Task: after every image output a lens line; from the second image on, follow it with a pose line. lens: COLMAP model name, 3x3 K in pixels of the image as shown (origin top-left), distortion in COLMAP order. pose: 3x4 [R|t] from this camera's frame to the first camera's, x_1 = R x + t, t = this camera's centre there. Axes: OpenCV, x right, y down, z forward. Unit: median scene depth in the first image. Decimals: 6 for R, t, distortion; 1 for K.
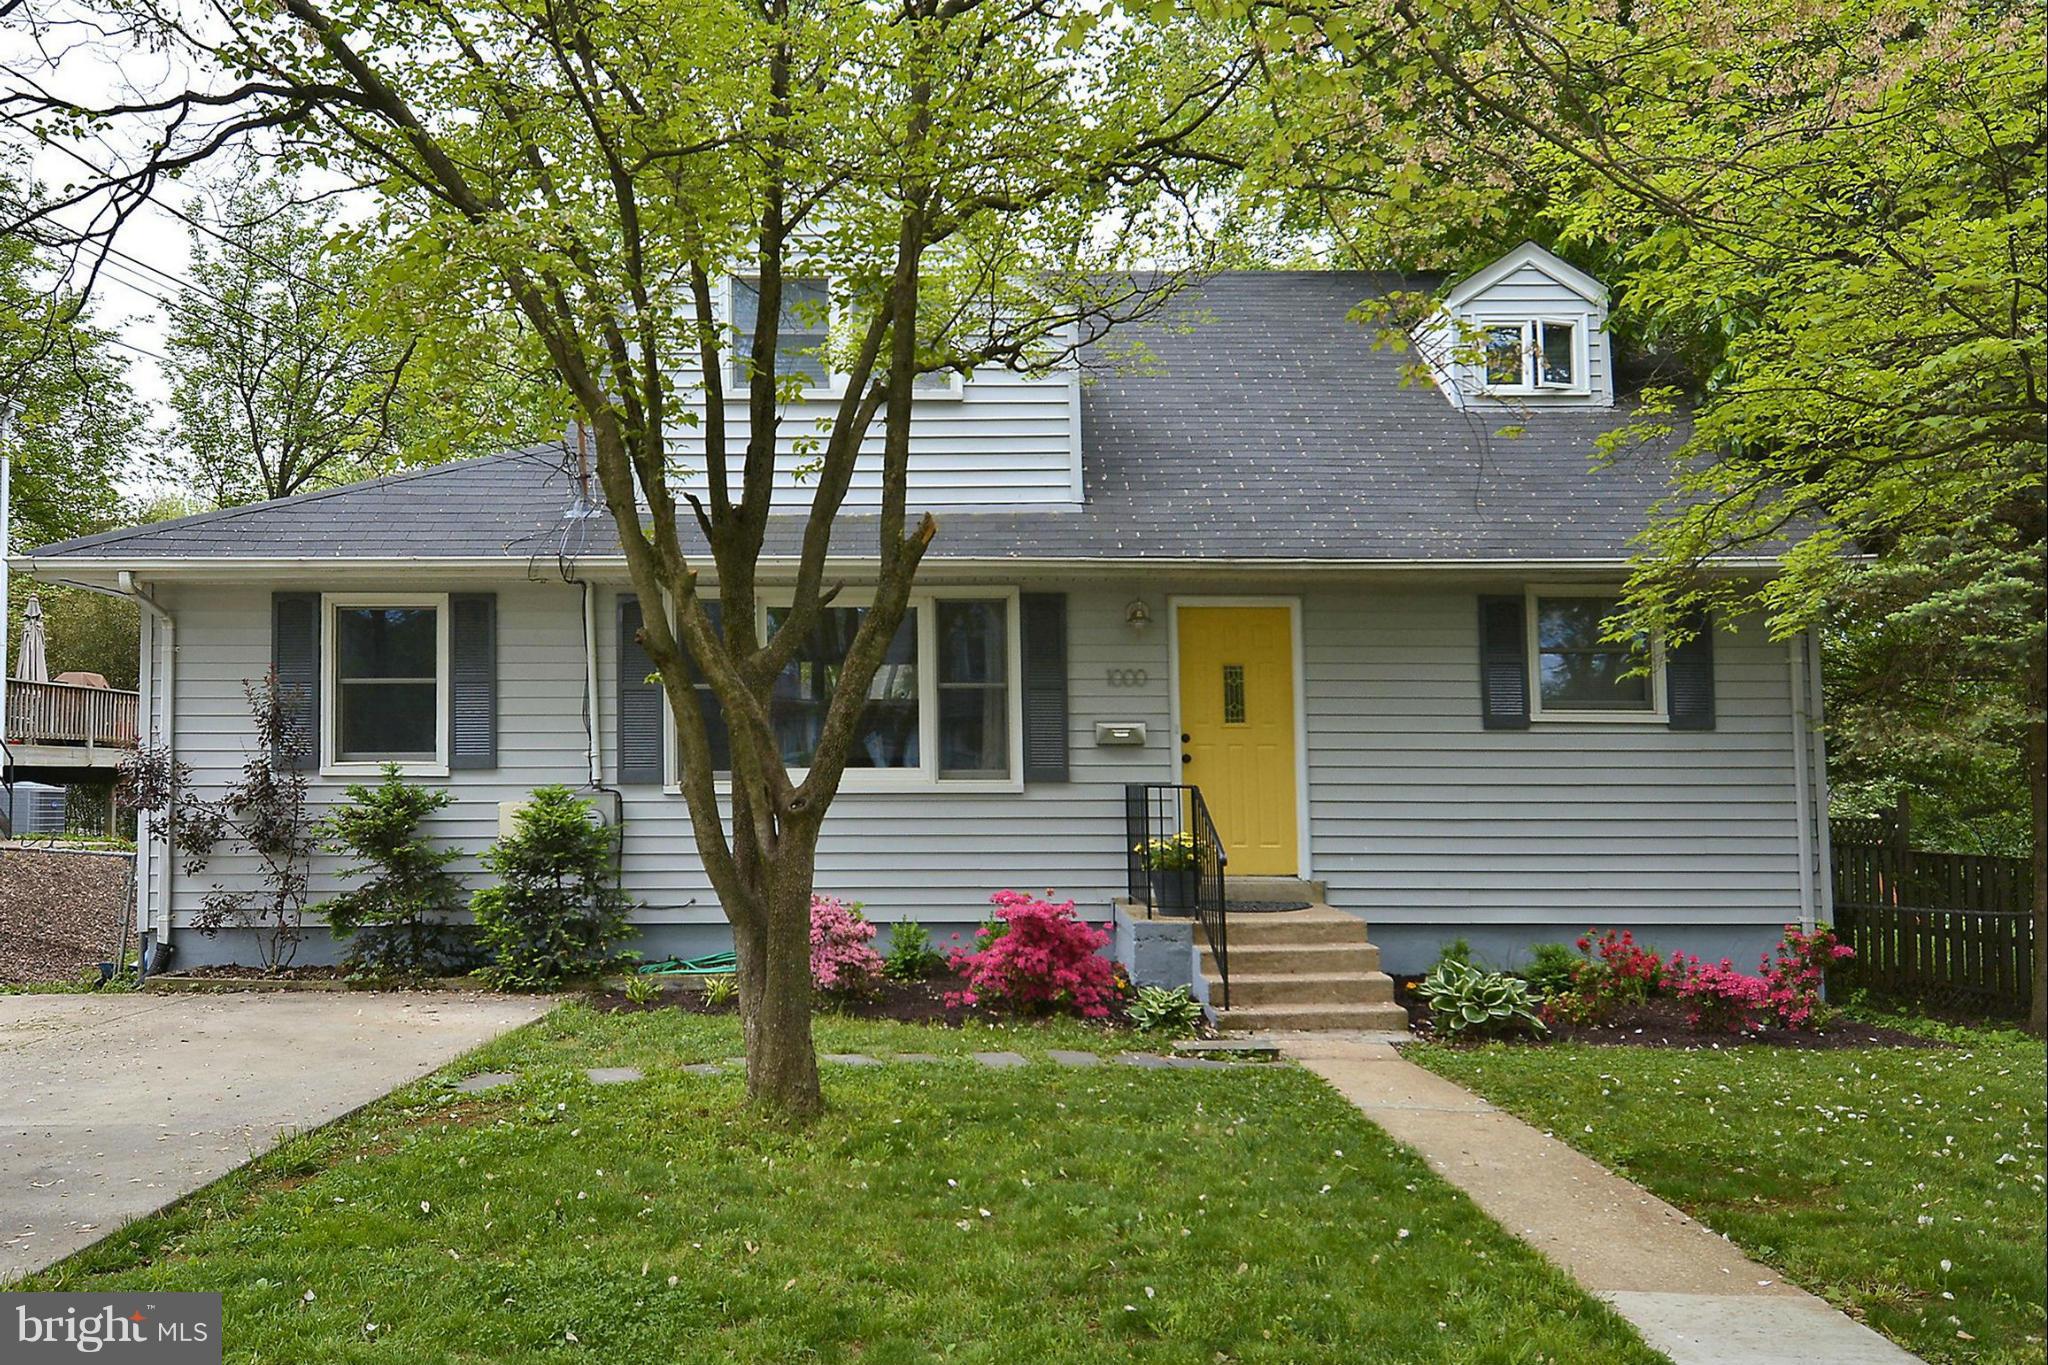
lens RADIAL K [[1510.6, 0, 1024.0], [0, 1510.6, 682.5], [0, 0, 1]] dist [0.090583, 0.000313]
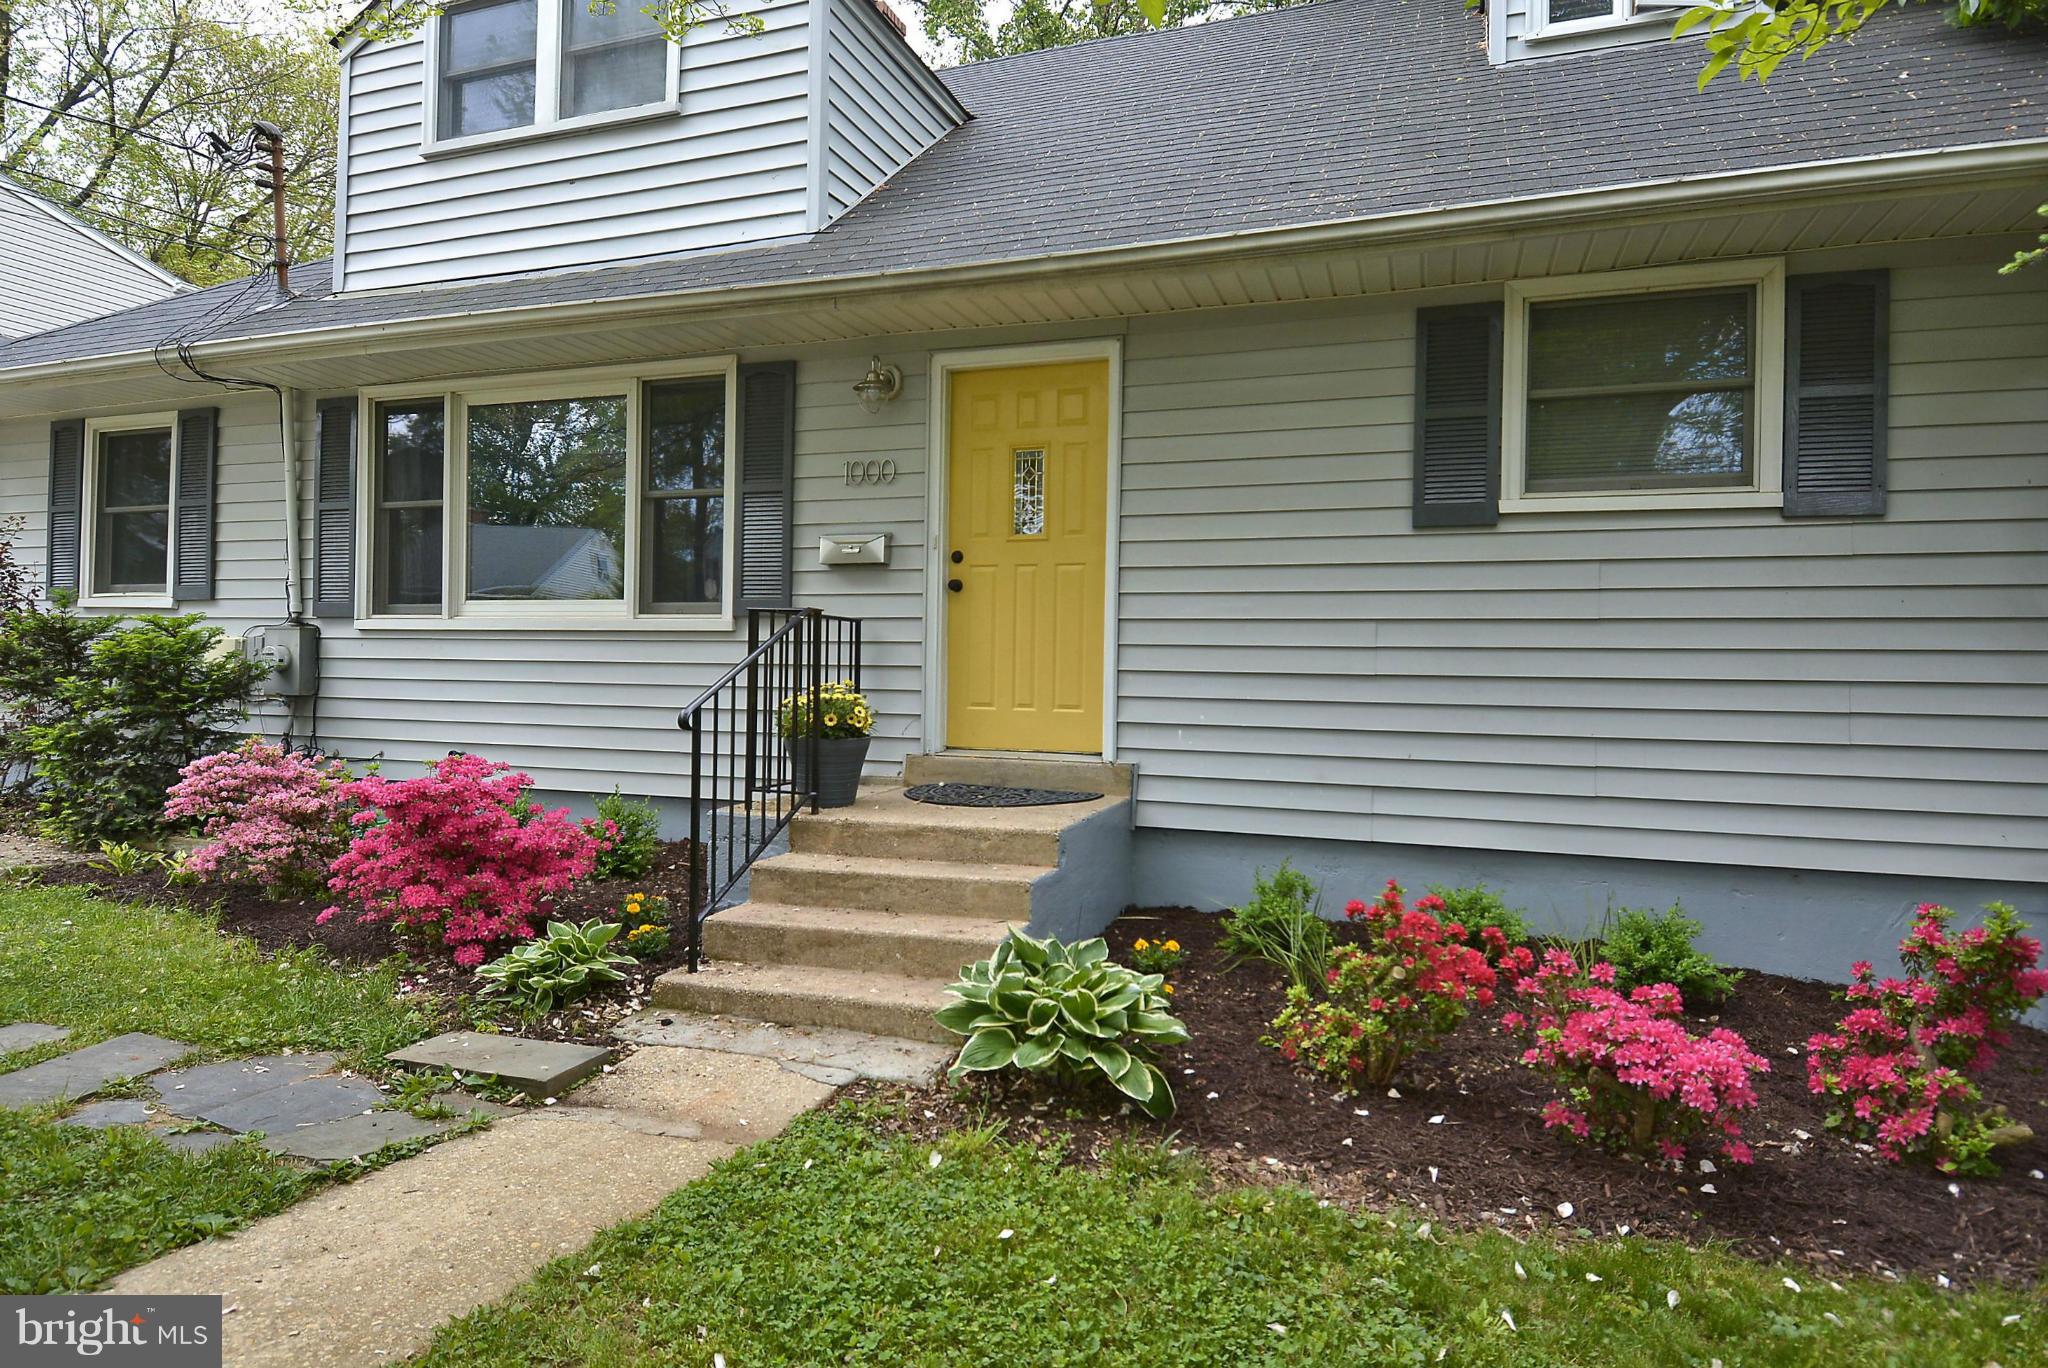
lens RADIAL K [[1062.6, 0, 1024.0], [0, 1062.6, 684.0], [0, 0, 1]] dist [0.066702, -0.051202]
pose [[0.923512, 0.016452, -0.383217, 0.331422], [0.009049, 0.997867, 0.064646, 0.064945], [0.383463, -0.063169, 0.921393, 0.552284]]
